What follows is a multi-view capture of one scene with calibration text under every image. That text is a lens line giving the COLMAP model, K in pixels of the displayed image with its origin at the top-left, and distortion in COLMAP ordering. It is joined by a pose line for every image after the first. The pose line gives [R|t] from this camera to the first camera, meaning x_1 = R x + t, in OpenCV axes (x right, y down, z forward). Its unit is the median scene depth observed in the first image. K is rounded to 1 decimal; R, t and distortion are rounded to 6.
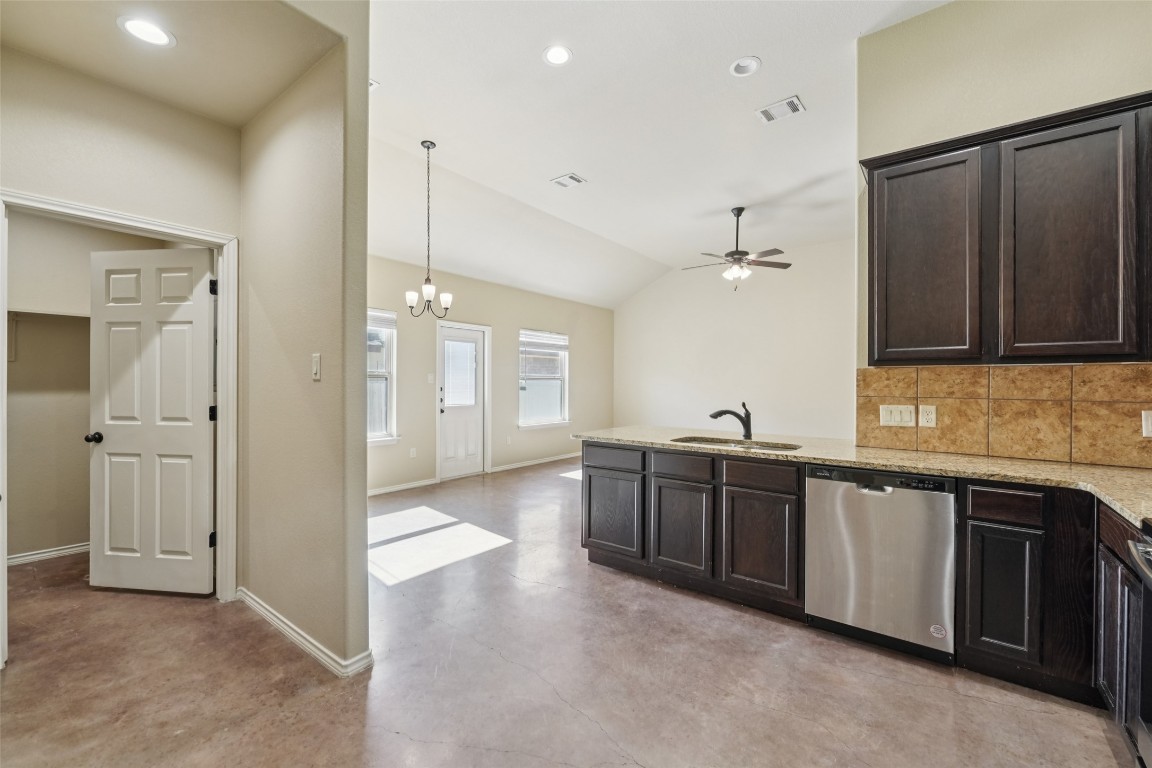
lens RADIAL K [[473.3, 0, 571.2], [0, 473.3, 387.2], [0, 0, 1]] dist [-0.004440, -0.000364]
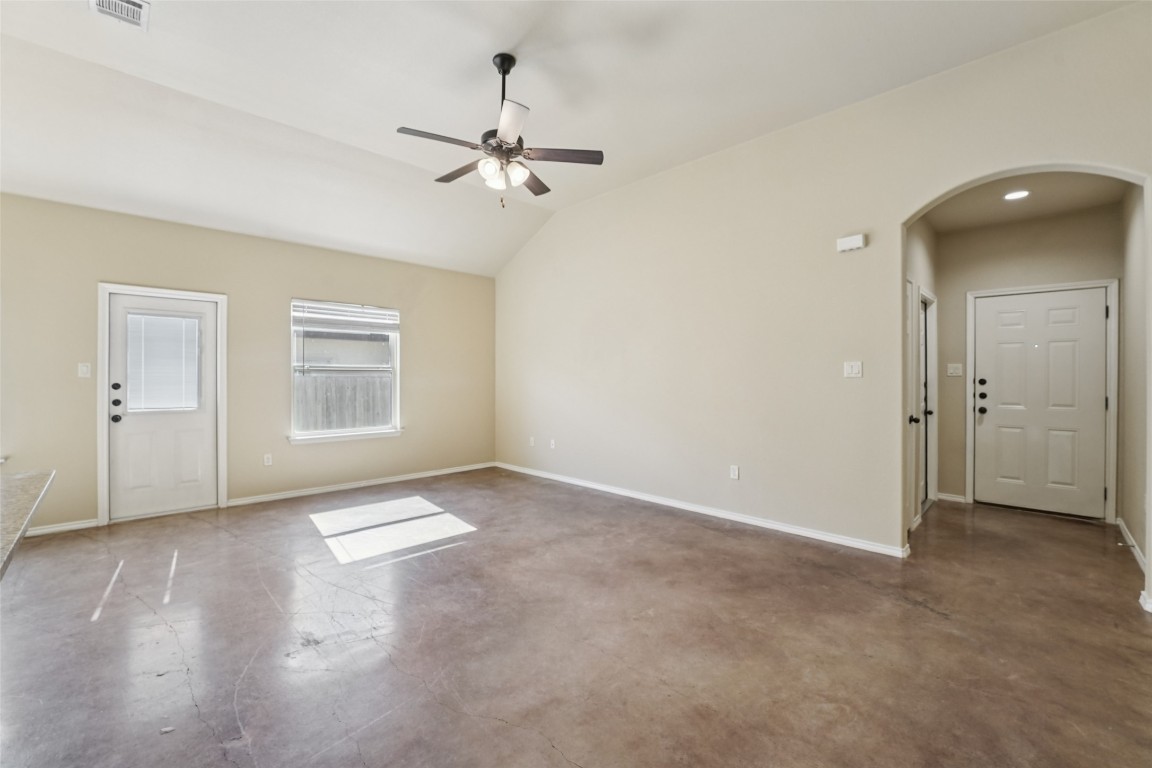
lens RADIAL K [[473.3, 0, 566.9], [0, 473.3, 373.5], [0, 0, 1]] dist [-0.004440, -0.000364]
pose [[0.989690, -0.005215, -0.143134, 1.046924], [0.003142, 0.999887, -0.014707, -0.004839], [0.143194, 0.014106, 0.989594, 0.976592]]
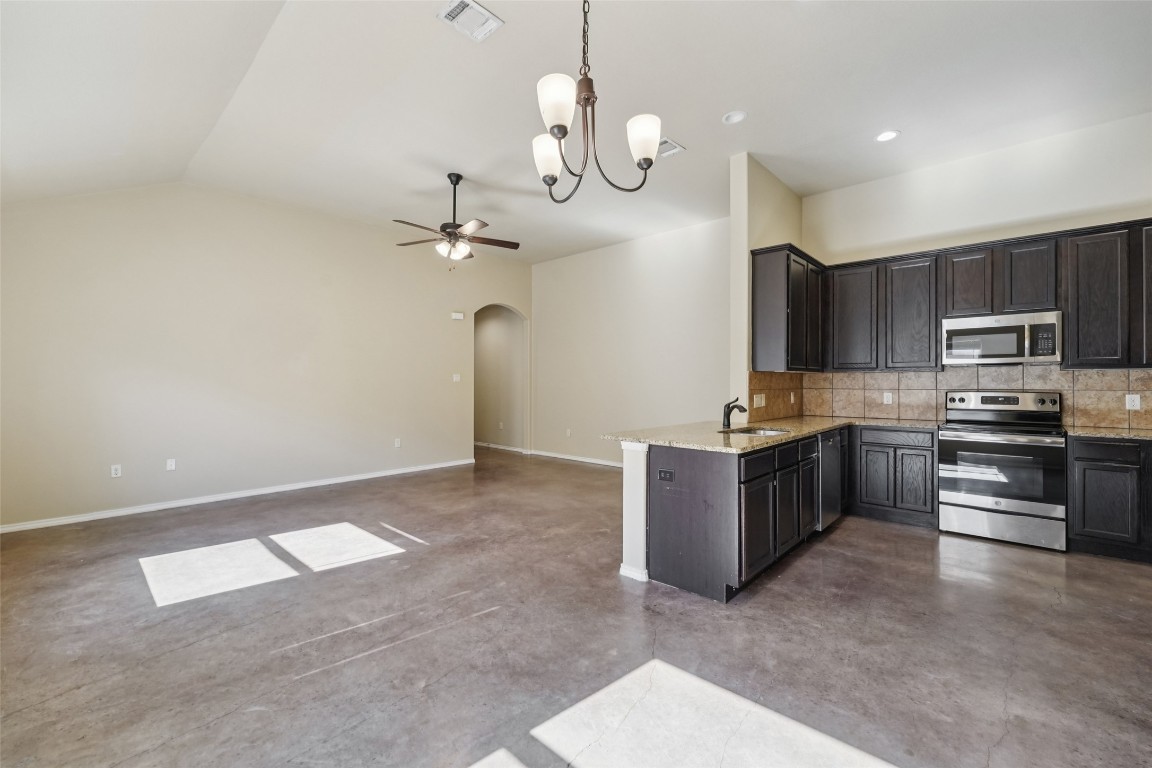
lens RADIAL K [[473.3, 0, 571.8], [0, 473.3, 380.5], [0, 0, 1]] dist [-0.004440, -0.000364]
pose [[0.088957, -0.001731, 0.996034, -0.993442], [0.007450, 0.999972, 0.001072, -0.016311], [-0.996008, 0.007325, 0.088967, 1.502500]]
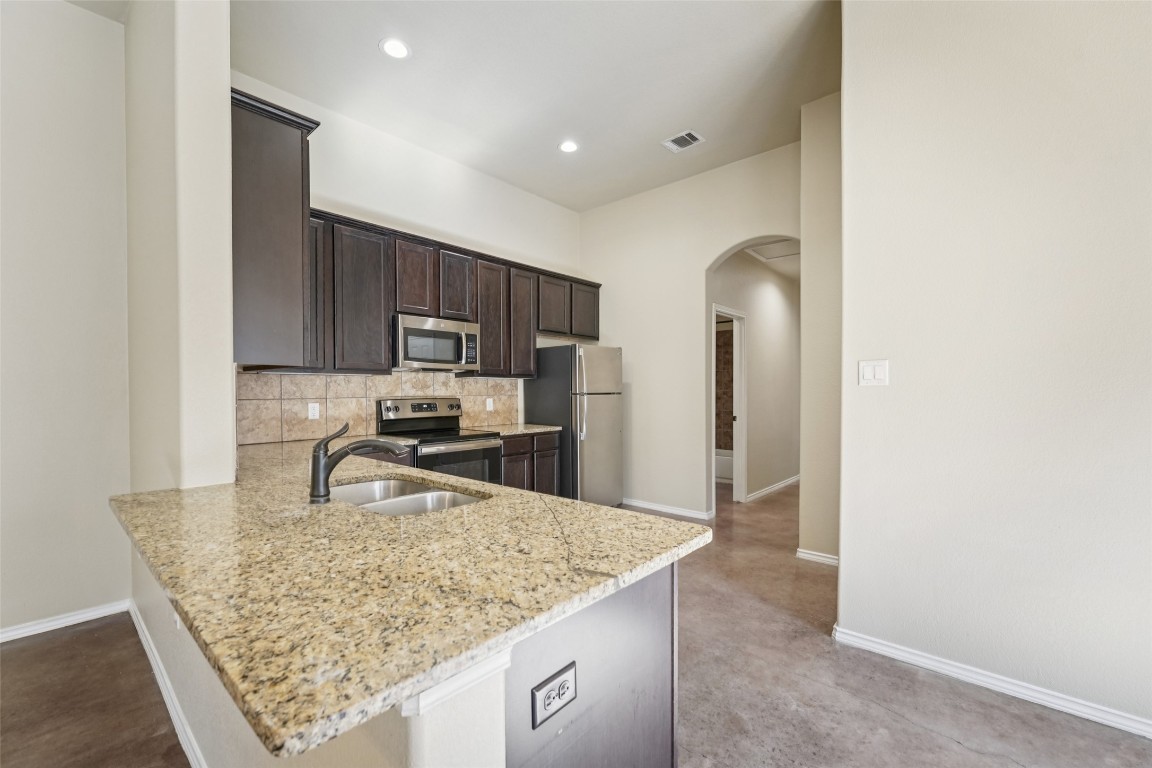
lens RADIAL K [[473.3, 0, 569.3], [0, 473.3, 396.4], [0, 0, 1]] dist [-0.004440, -0.000364]
pose [[-0.997399, -0.005499, 0.071874, 0.101870], [-0.003846, 0.999725, 0.023122, -0.010434], [-0.071981, 0.022785, -0.997146, 1.707515]]
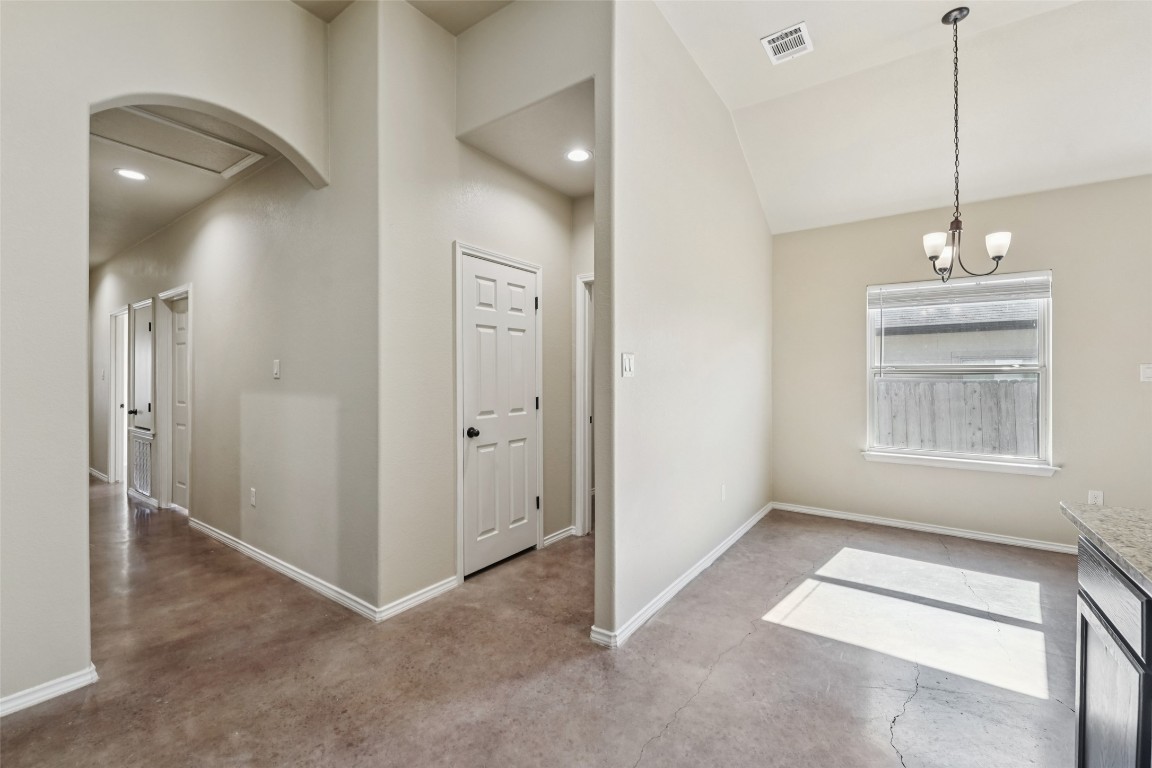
lens RADIAL K [[473.3, 0, 575.1], [0, 473.3, 382.9], [0, 0, 1]] dist [-0.004440, -0.000364]
pose [[0.039766, -0.002036, -0.999207, 0.496962], [-0.009349, 0.999953, -0.002410, 0.000637], [0.999165, 0.009438, 0.039745, 0.687001]]
